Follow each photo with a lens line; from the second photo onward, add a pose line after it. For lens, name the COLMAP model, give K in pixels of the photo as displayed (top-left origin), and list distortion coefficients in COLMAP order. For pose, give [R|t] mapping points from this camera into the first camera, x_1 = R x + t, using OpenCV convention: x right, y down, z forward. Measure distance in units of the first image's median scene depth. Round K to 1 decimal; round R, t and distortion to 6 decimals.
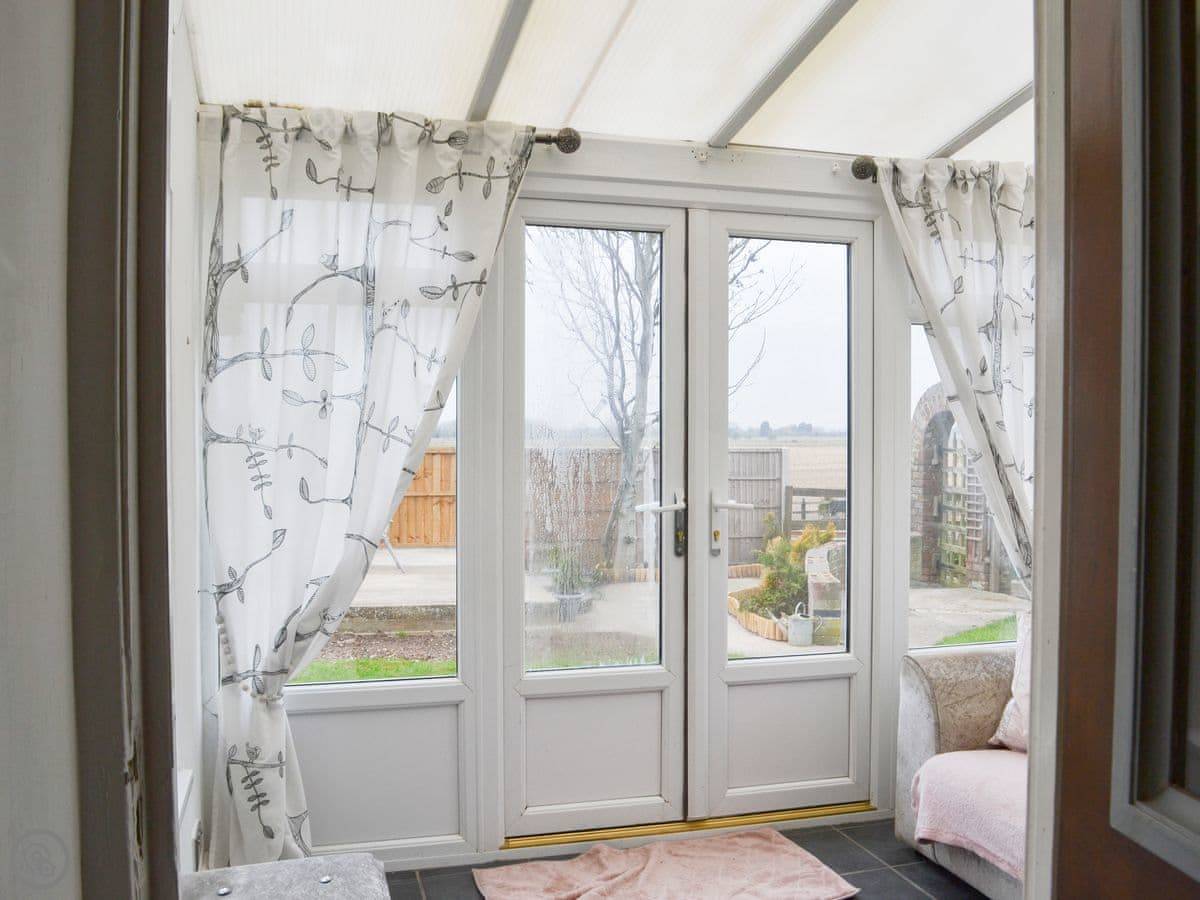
lens RADIAL K [[1048.0, 0, 600.0], [0, 1048.0, 450.0], [0, 0, 1]] dist [-0.099405, -0.000039]
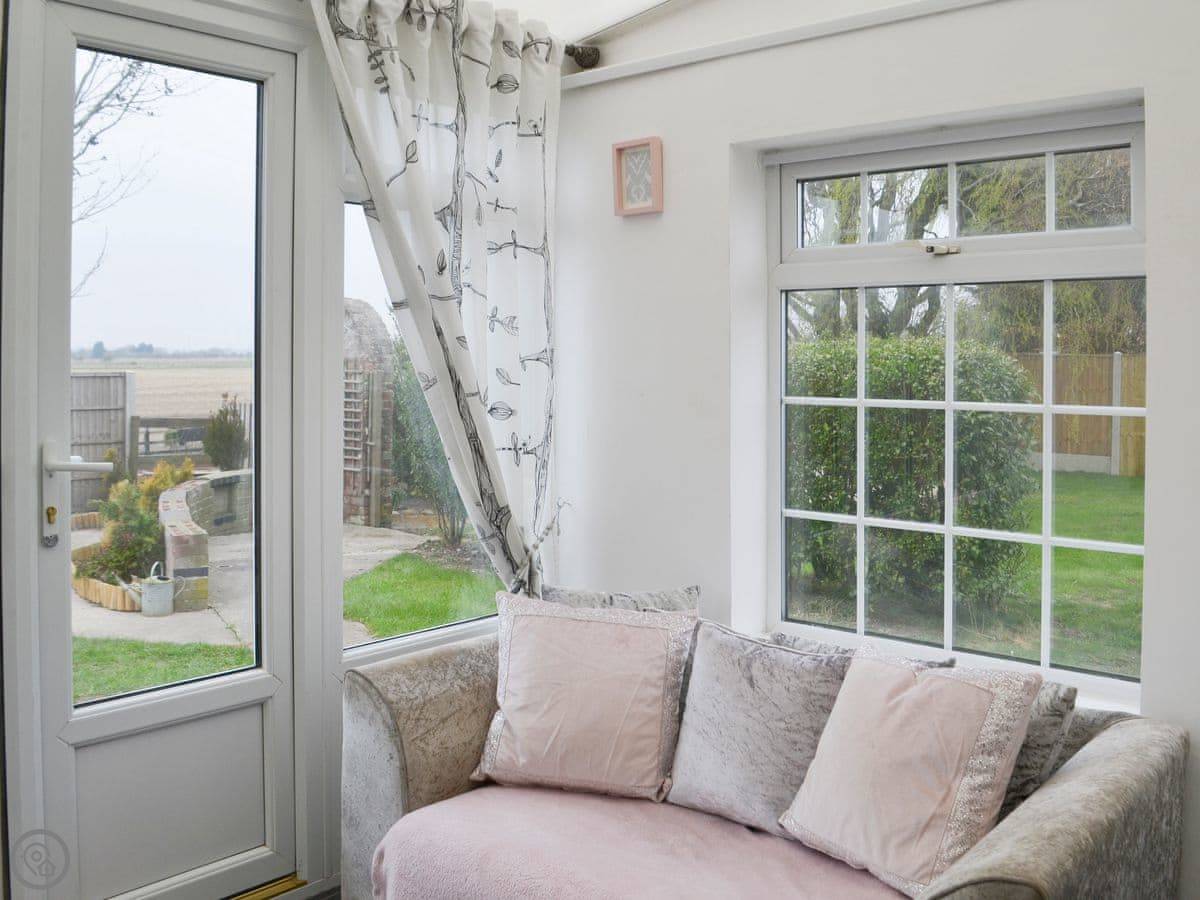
lens RADIAL K [[1080.5, 0, 603.2], [0, 1080.5, 341.6], [0, 0, 1]] dist [-0.066721, -0.012411]
pose [[0.825740, 0.008037, 0.563994, 0.025883], [0.007884, 0.999636, -0.025788, -0.002873], [-0.563996, 0.025741, 0.825376, 0.283191]]
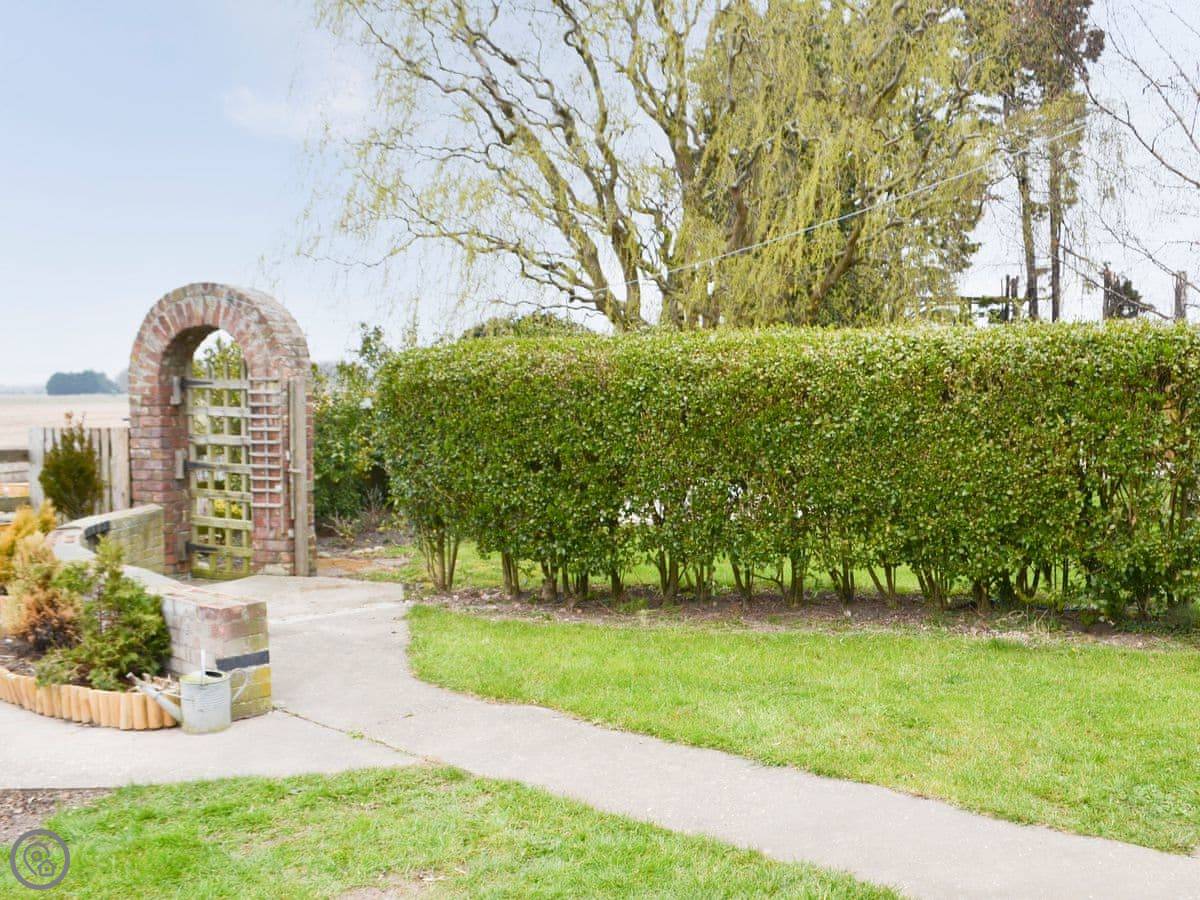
lens RADIAL K [[1048.0, 0, 600.0], [0, 1048.0, 450.0], [0, 0, 1]] dist [-0.099405, -0.000039]
pose [[0.573856, -0.053039, 0.817237, -0.278605], [0.021230, 0.998529, 0.049898, 0.056271], [-0.818681, -0.011285, 0.574138, 1.316576]]
